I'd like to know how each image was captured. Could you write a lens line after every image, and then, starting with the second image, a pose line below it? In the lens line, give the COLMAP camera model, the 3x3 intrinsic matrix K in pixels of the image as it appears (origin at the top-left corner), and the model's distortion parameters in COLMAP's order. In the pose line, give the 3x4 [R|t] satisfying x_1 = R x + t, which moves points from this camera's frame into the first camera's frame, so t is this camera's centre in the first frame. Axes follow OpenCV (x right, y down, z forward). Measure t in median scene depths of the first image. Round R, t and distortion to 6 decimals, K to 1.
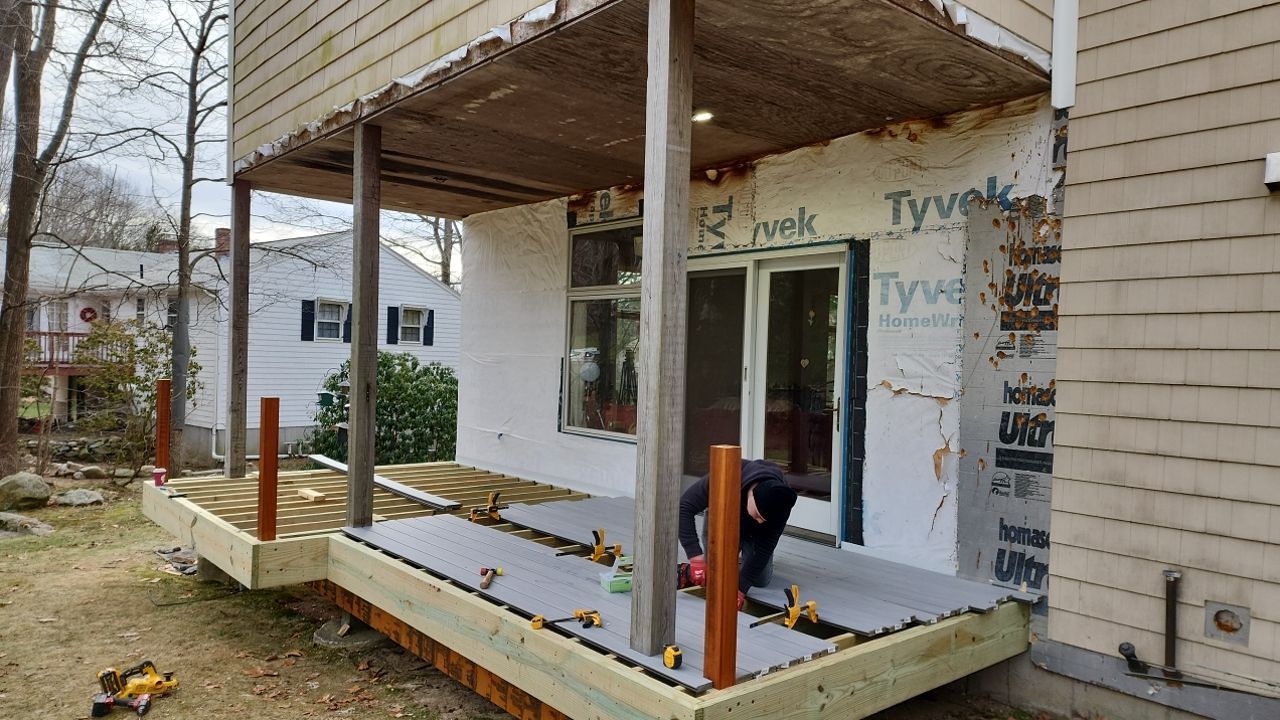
lens RADIAL K [[859.2, 0, 651.1], [0, 859.2, 366.3], [0, 0, 1]] dist [0.083813, -0.076997]
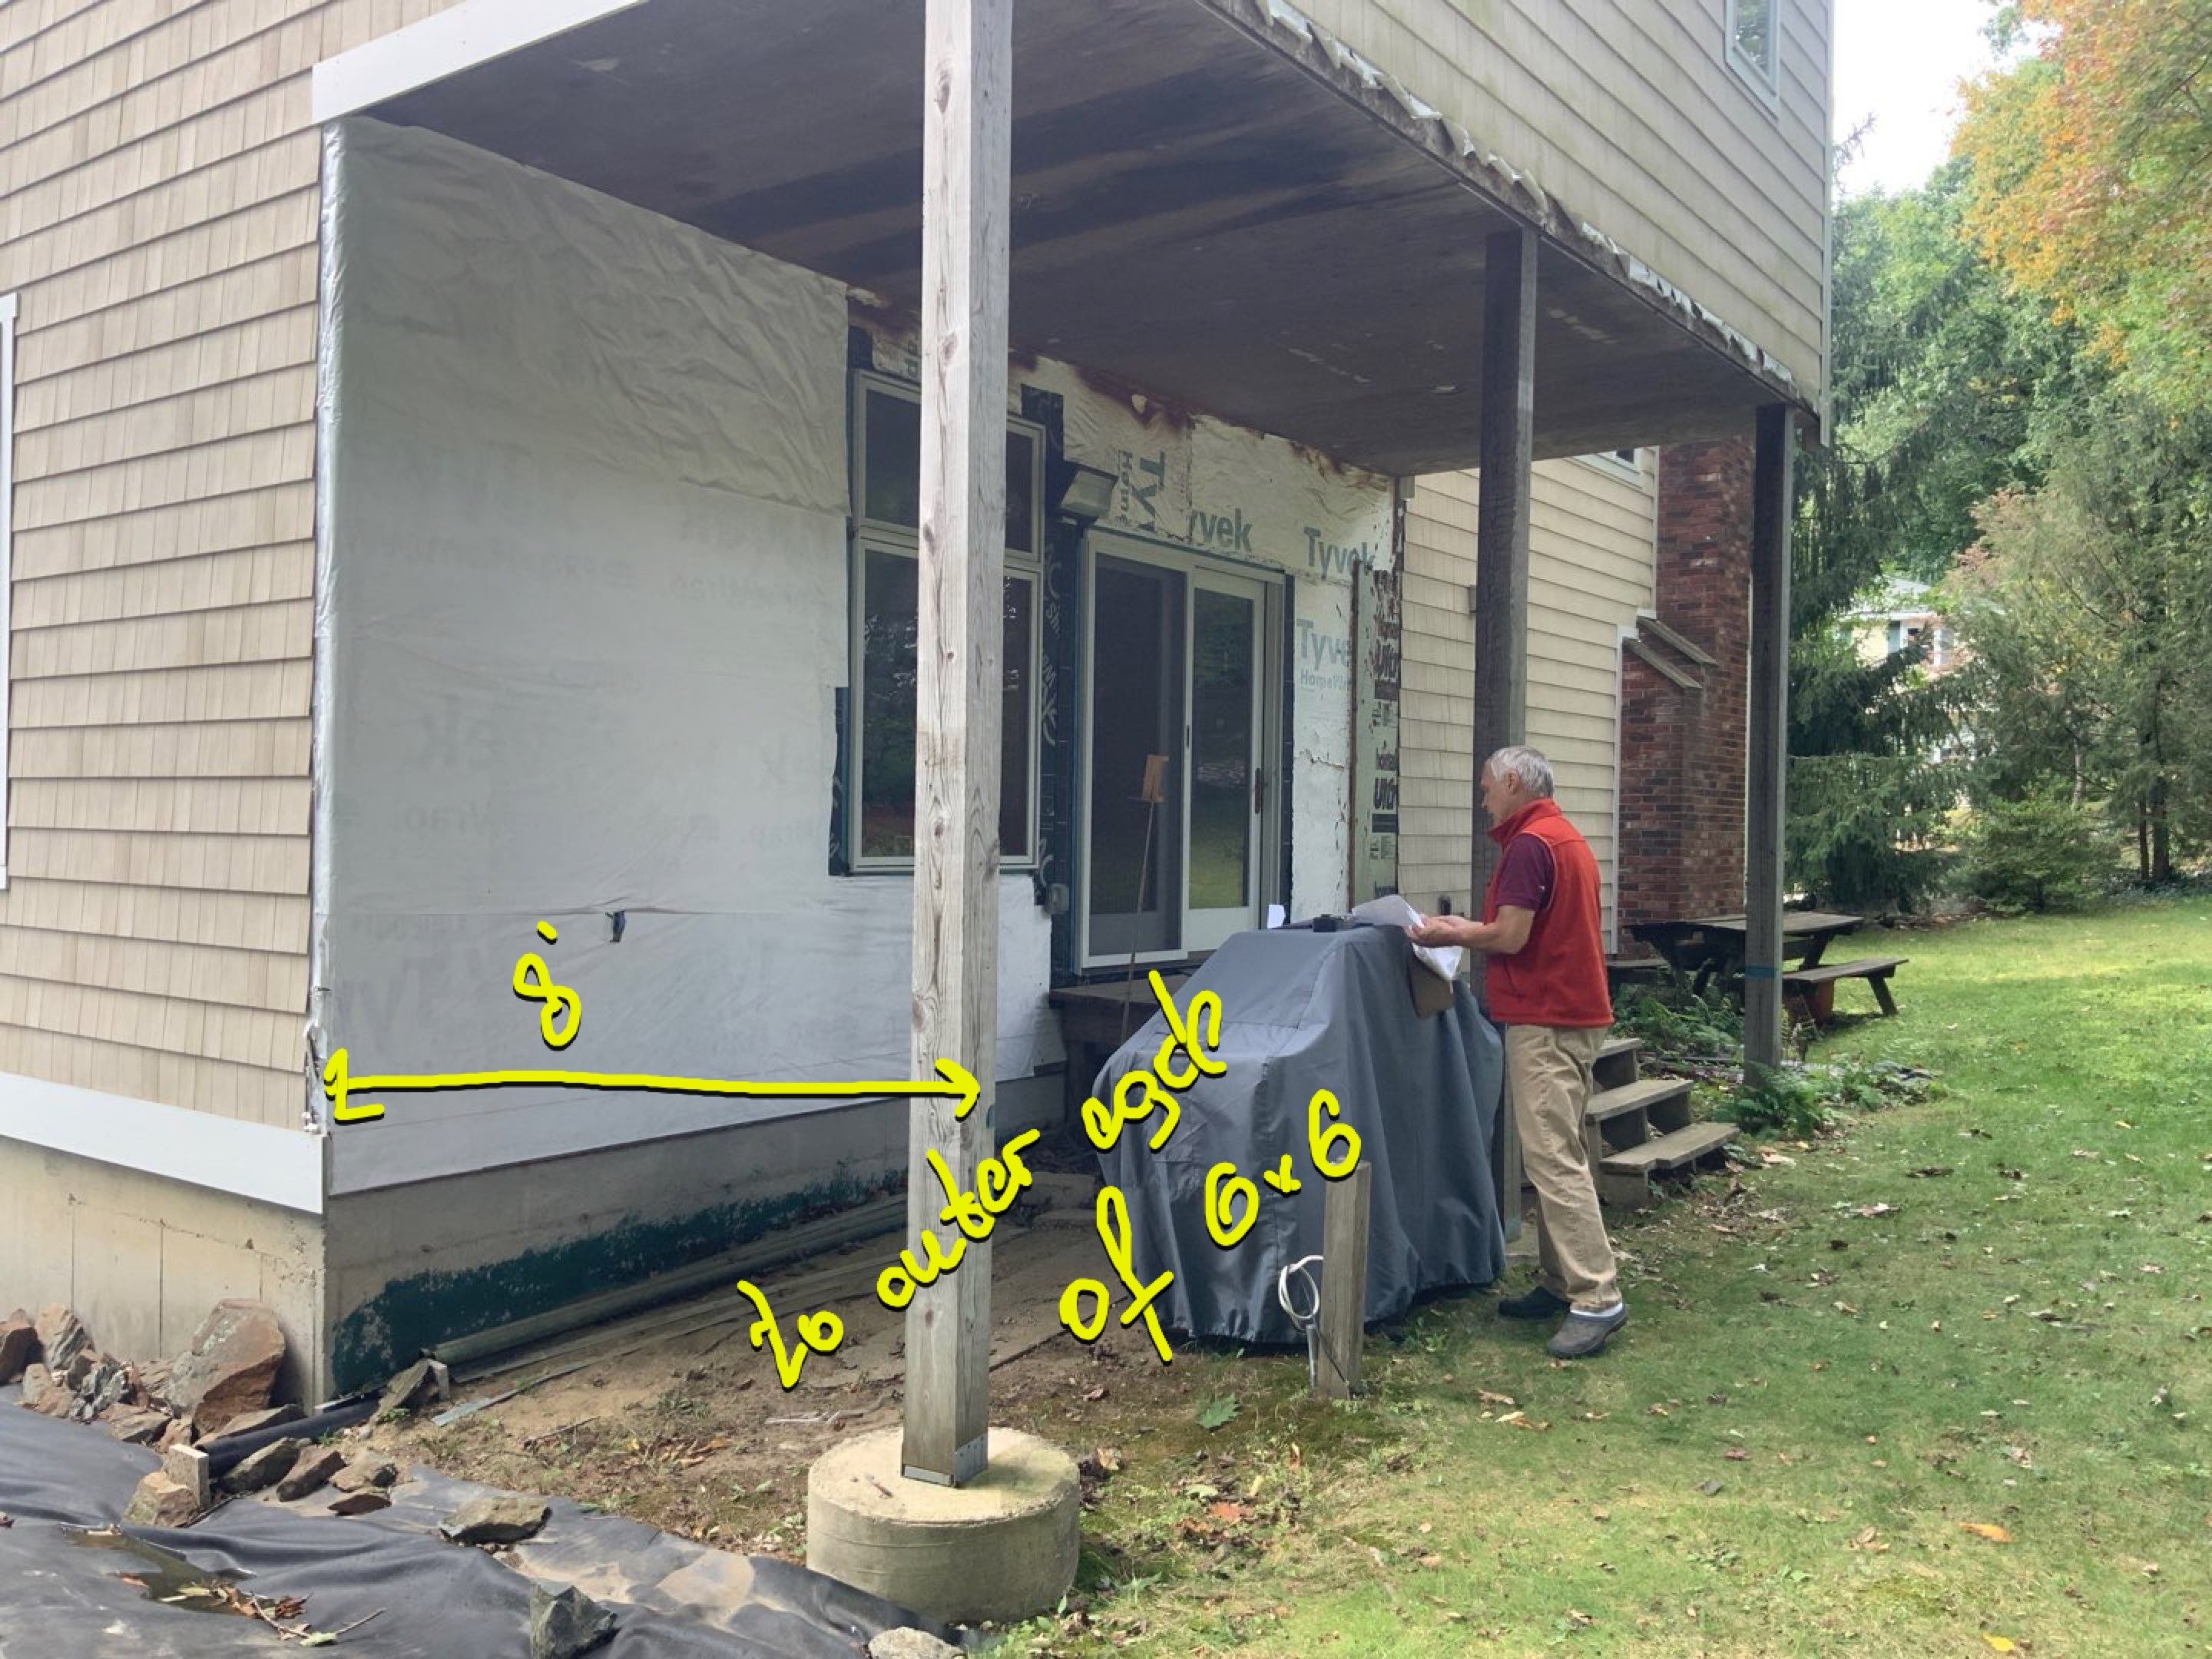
lens RADIAL K [[1845.6, 0, 1115.7], [0, 1845.6, 818.4], [0, 0, 1]] dist [0.064100, -0.006691]
pose [[-0.245642, -0.031718, 0.968842, -1.458043], [-0.013587, 0.999479, 0.029276, 0.036037], [-0.969265, -0.005973, -0.245945, 1.638907]]
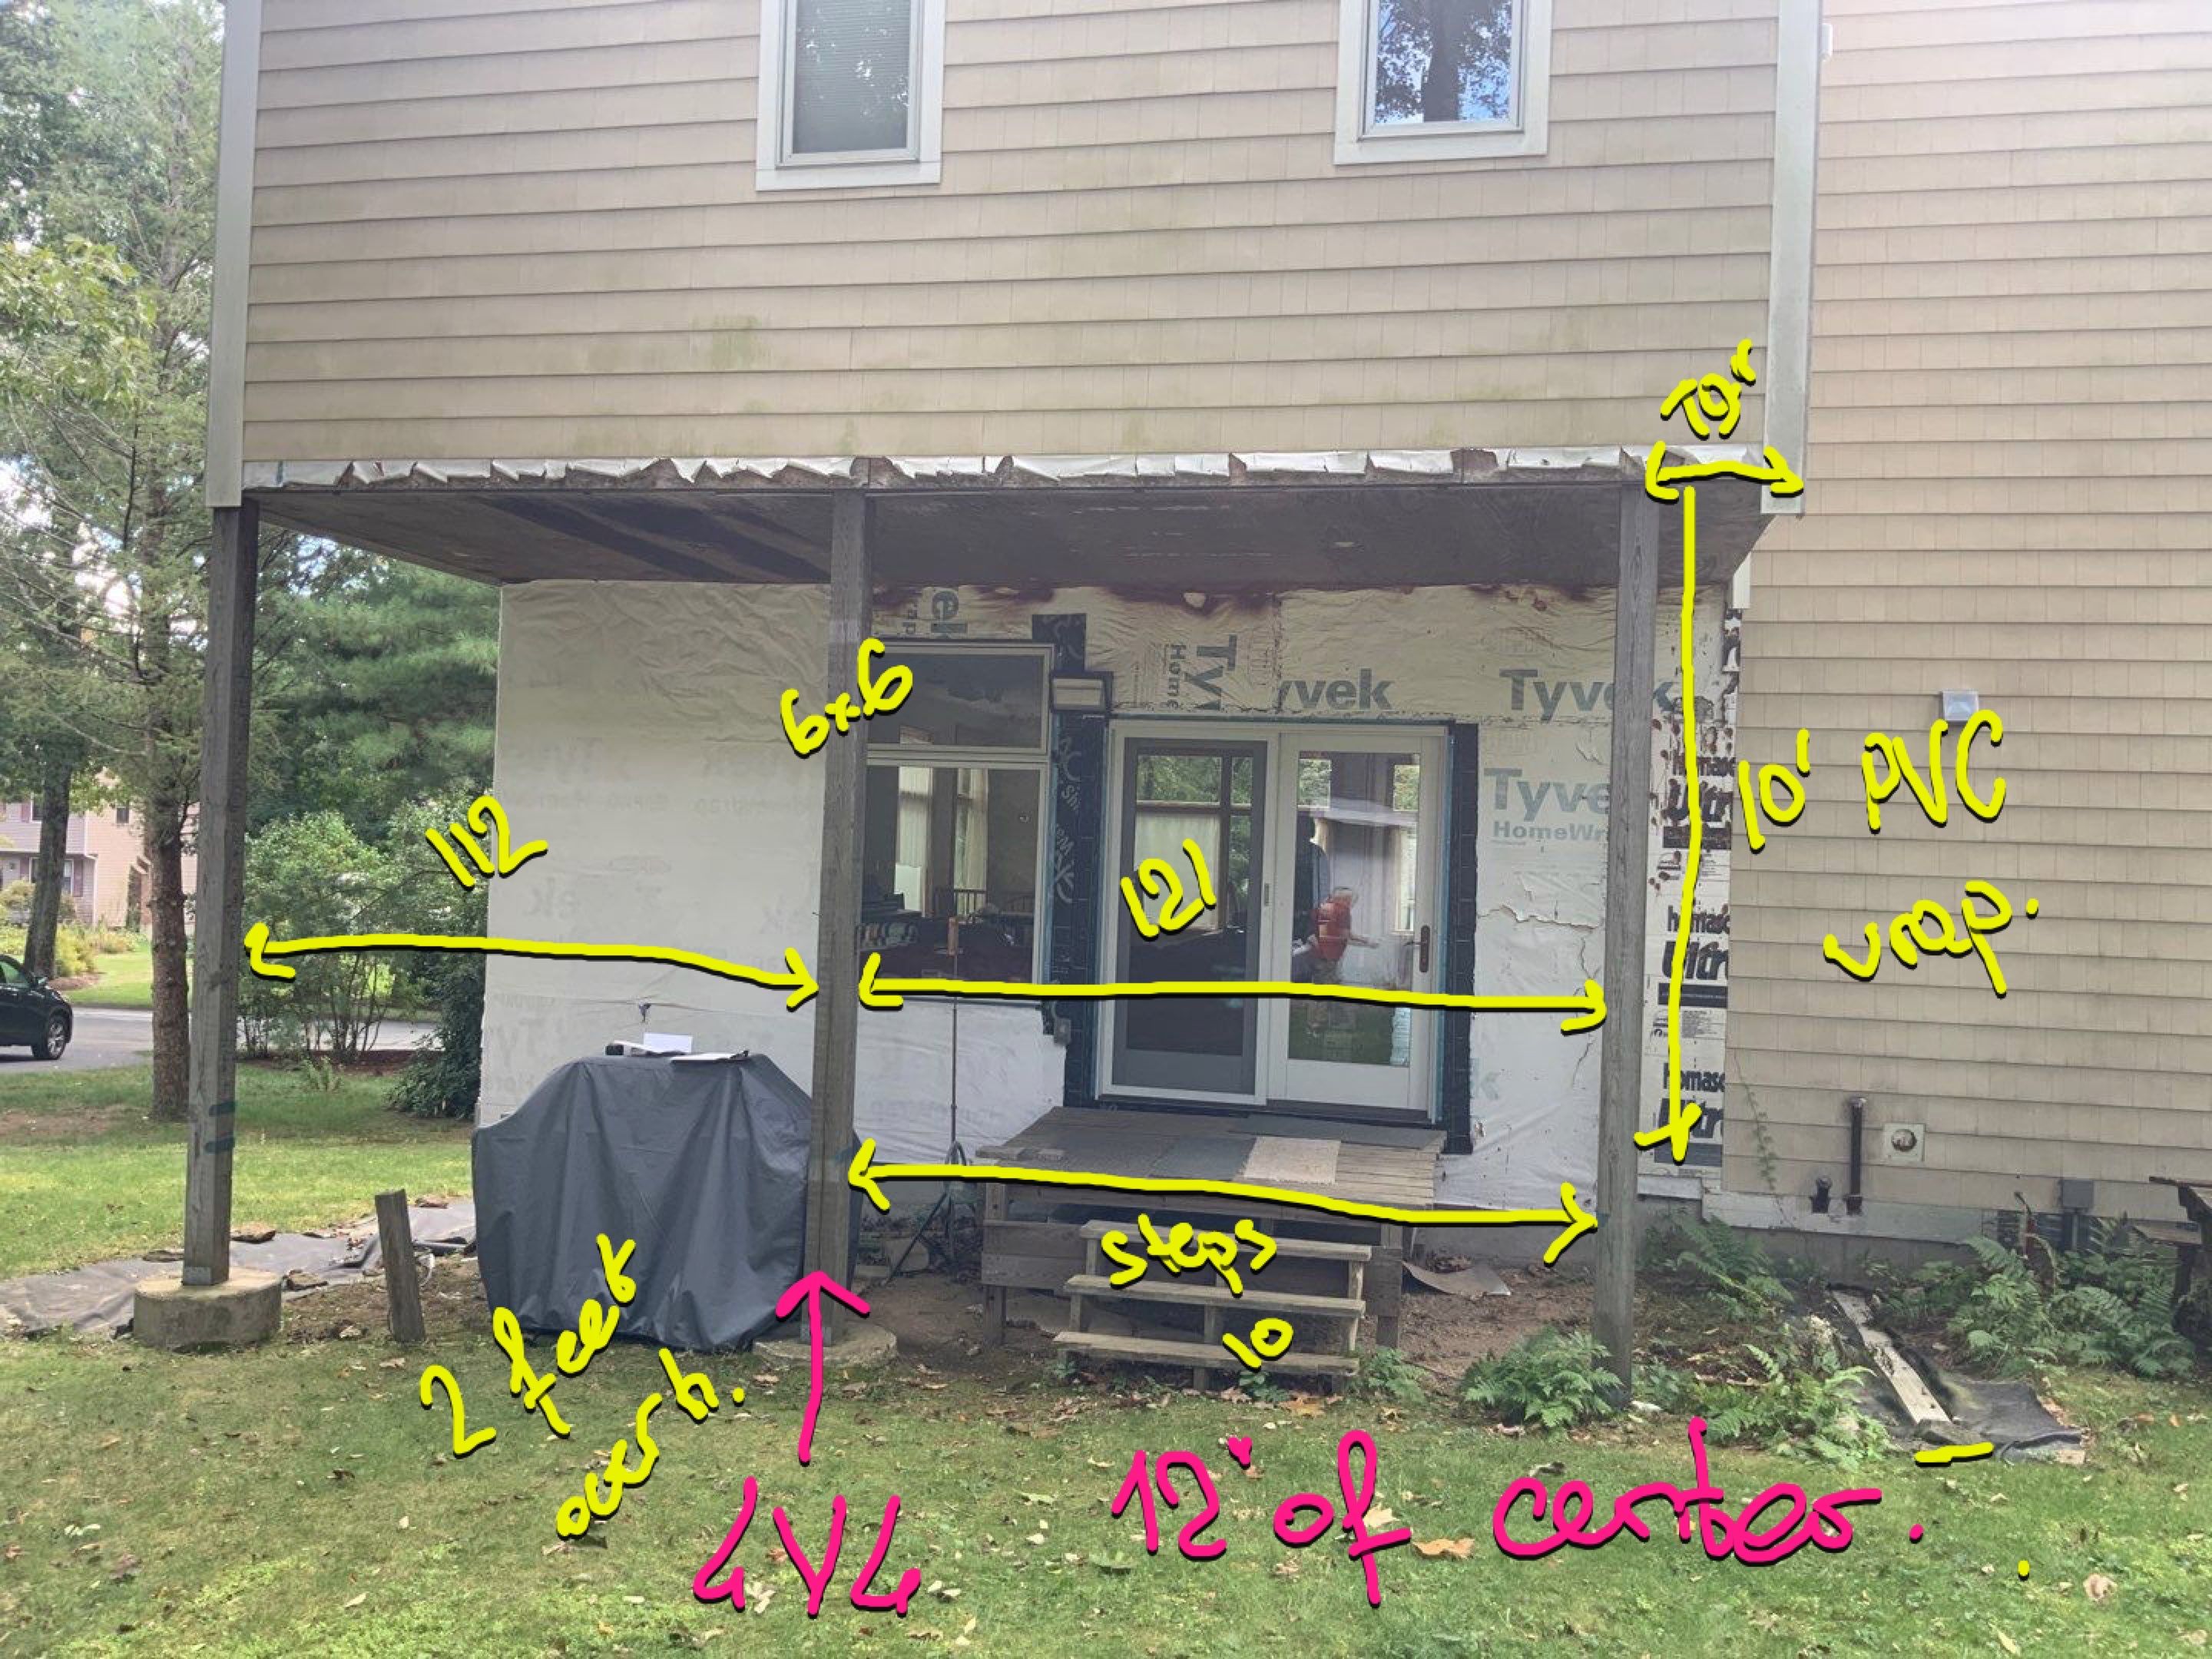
lens RADIAL K [[1845.6, 0, 1106.8], [0, 1845.6, 807.0], [0, 0, 1]] dist [0.064100, -0.006691]
pose [[0.804758, 0.009620, 0.593526, -1.037669], [-0.005247, 0.999945, -0.009094, -0.056241], [-0.593580, 0.004204, 0.804764, -0.152184]]
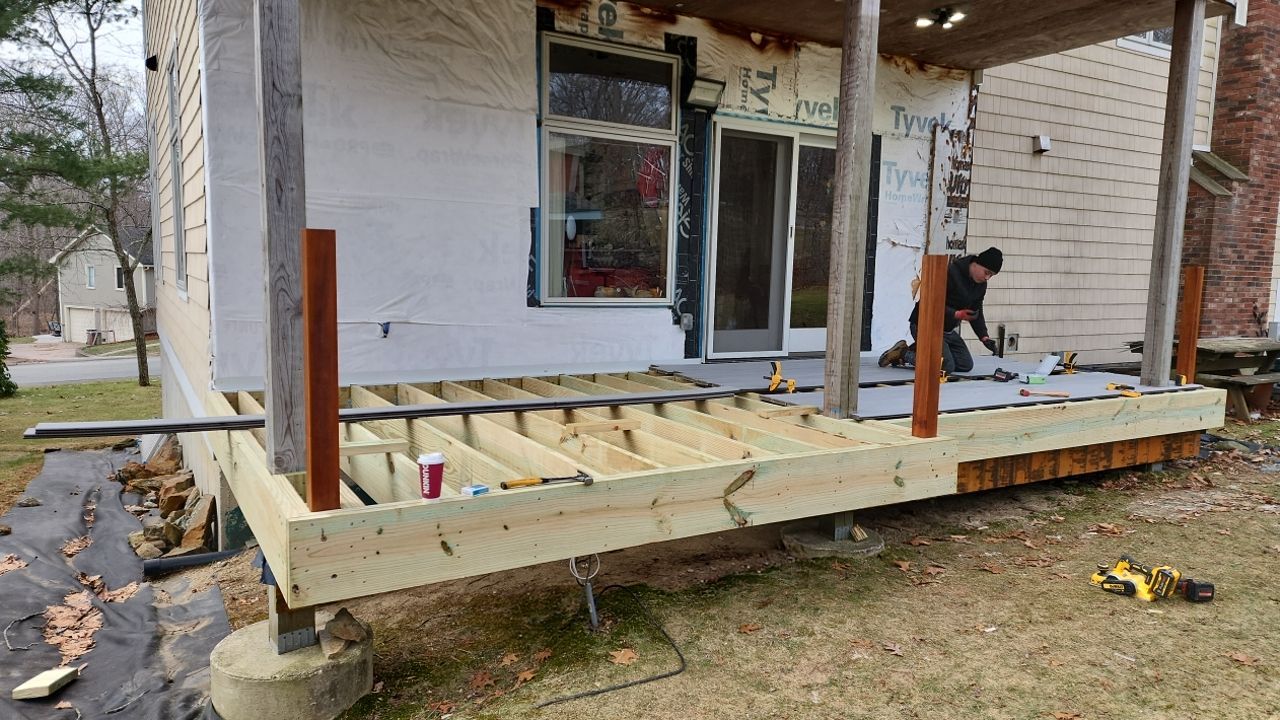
lens RADIAL K [[859.2, 0, 647.0], [0, 859.2, 357.5], [0, 0, 1]] dist [0.083813, -0.076997]
pose [[0.158967, -0.127945, 0.978958, -1.273977], [-0.009146, 0.991334, 0.131047, 0.031222], [-0.987241, -0.029786, 0.156420, 1.175288]]
